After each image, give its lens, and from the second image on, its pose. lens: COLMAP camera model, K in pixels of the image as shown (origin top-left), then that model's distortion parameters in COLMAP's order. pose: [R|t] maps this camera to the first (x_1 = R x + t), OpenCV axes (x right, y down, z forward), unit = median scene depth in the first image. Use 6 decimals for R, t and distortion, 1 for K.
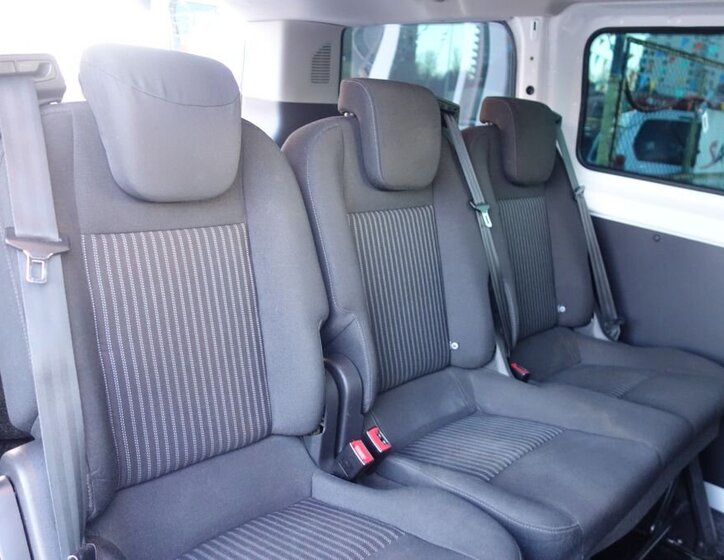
lens RADIAL K [[654.9, 0, 362.0], [0, 654.9, 280.0], [0, 0, 1]] dist [-0.011120, 0.004355]
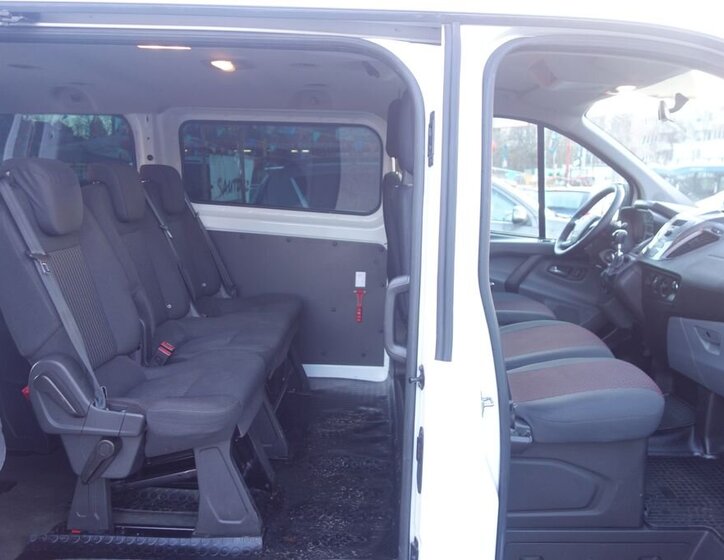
lens RADIAL K [[654.9, 0, 362.0], [0, 654.9, 280.0], [0, 0, 1]] dist [-0.011120, 0.004355]
pose [[0.742397, -0.176961, 0.646167, -0.469596], [0.217452, 0.975915, 0.017431, 0.090022], [-0.633689, 0.127570, 0.762997, -0.535000]]
